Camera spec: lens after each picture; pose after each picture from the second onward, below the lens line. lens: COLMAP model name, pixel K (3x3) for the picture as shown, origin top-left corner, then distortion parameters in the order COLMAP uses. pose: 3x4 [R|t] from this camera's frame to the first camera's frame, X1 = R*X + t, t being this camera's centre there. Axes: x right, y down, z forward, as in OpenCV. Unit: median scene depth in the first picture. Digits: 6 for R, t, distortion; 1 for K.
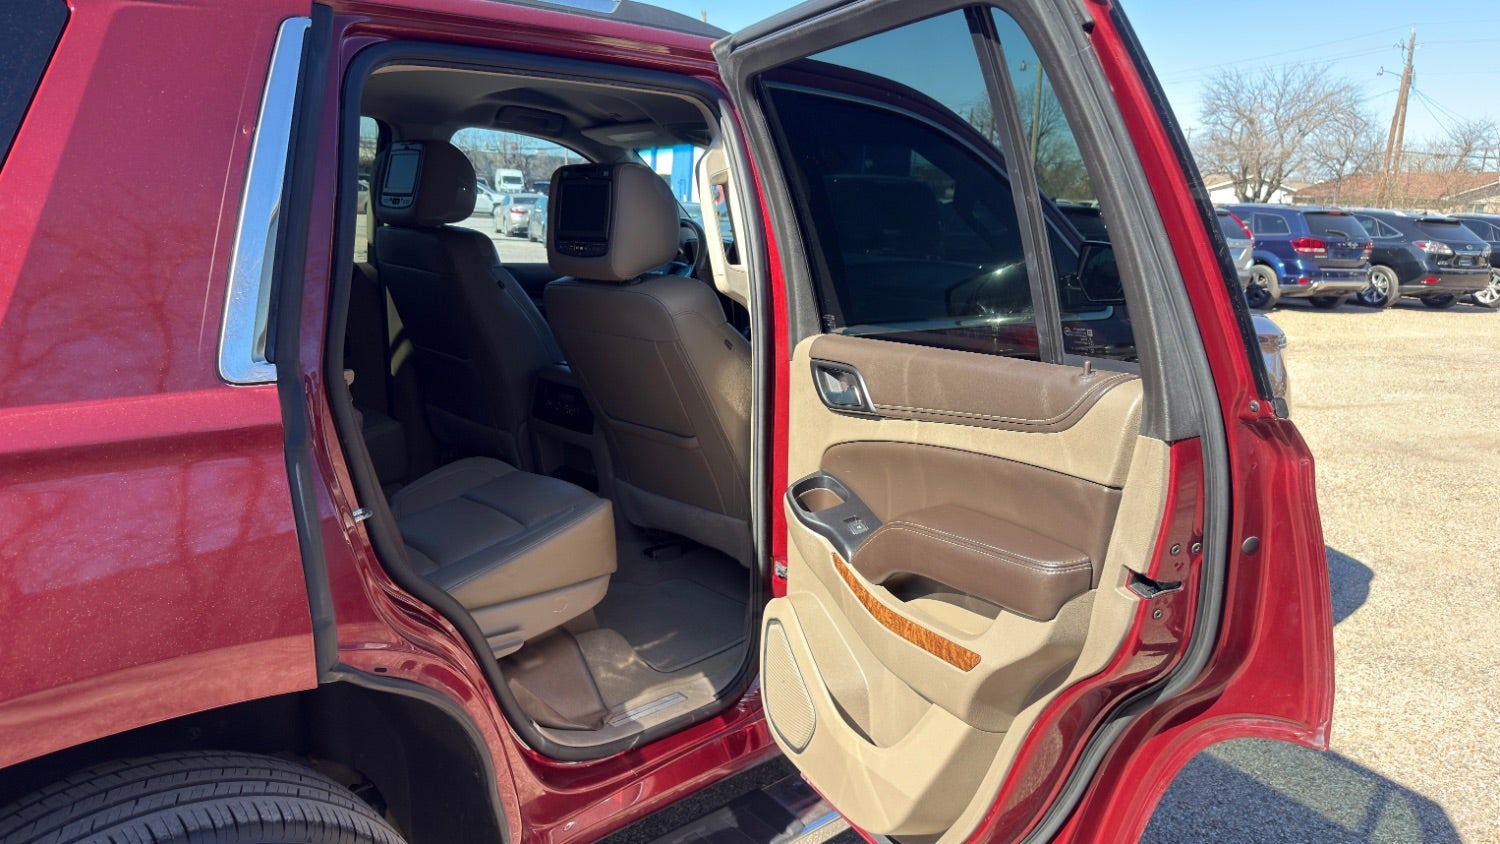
lens RADIAL K [[1035.4, 0, 751.3], [0, 1035.4, 395.5], [0, 0, 1]] dist [0.127741, -0.181210]
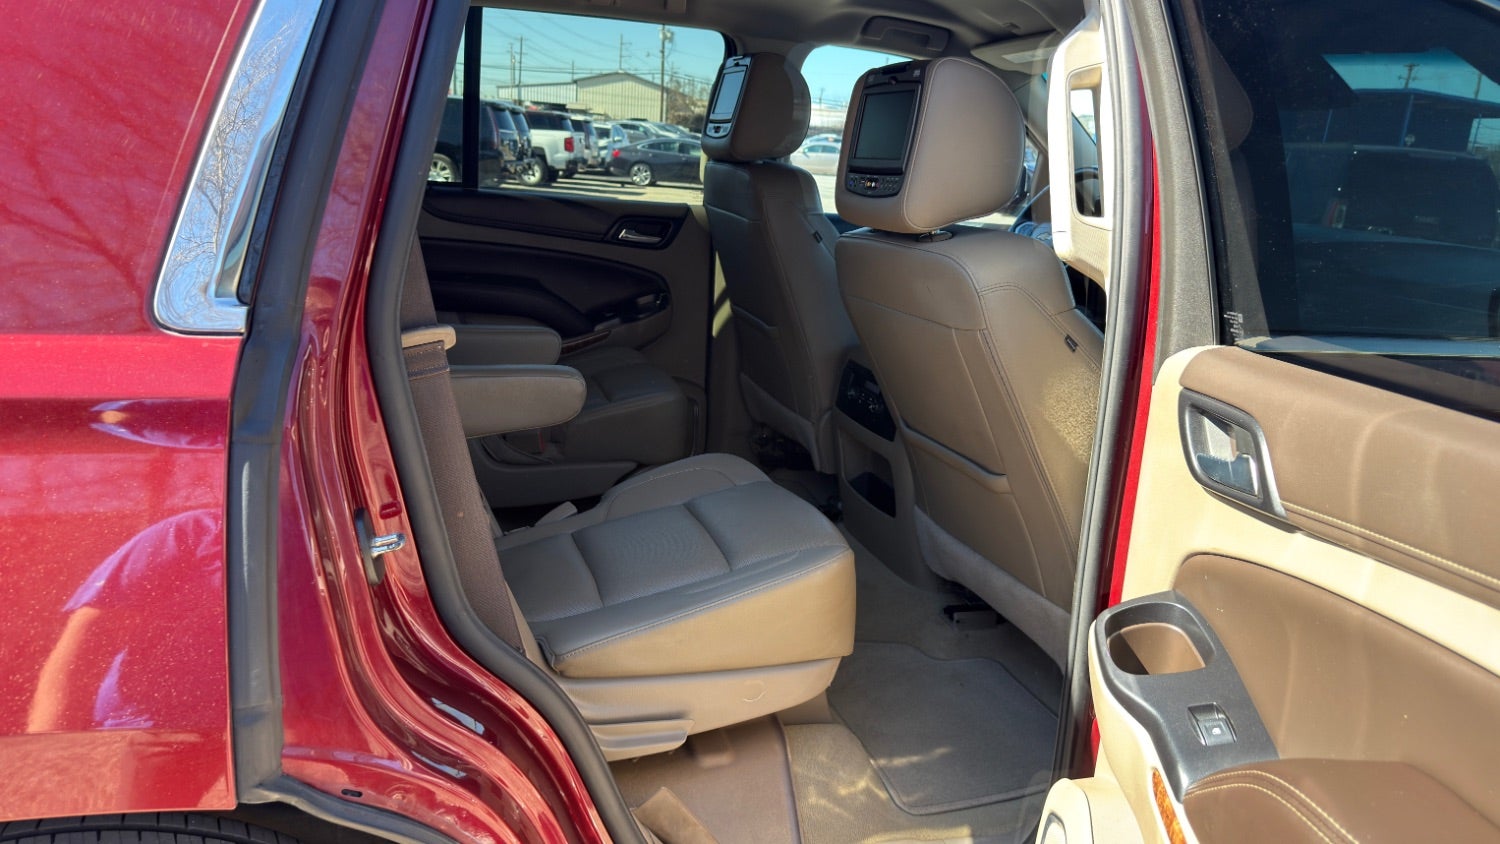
lens RADIAL K [[1035.4, 0, 751.3], [0, 1035.4, 395.5], [0, 0, 1]] dist [0.127741, -0.181210]
pose [[0.904336, 0.129017, -0.406854, 0.069661], [-0.117316, 0.991642, 0.053694, -0.030600], [0.410381, -0.000827, 0.911914, 0.344809]]
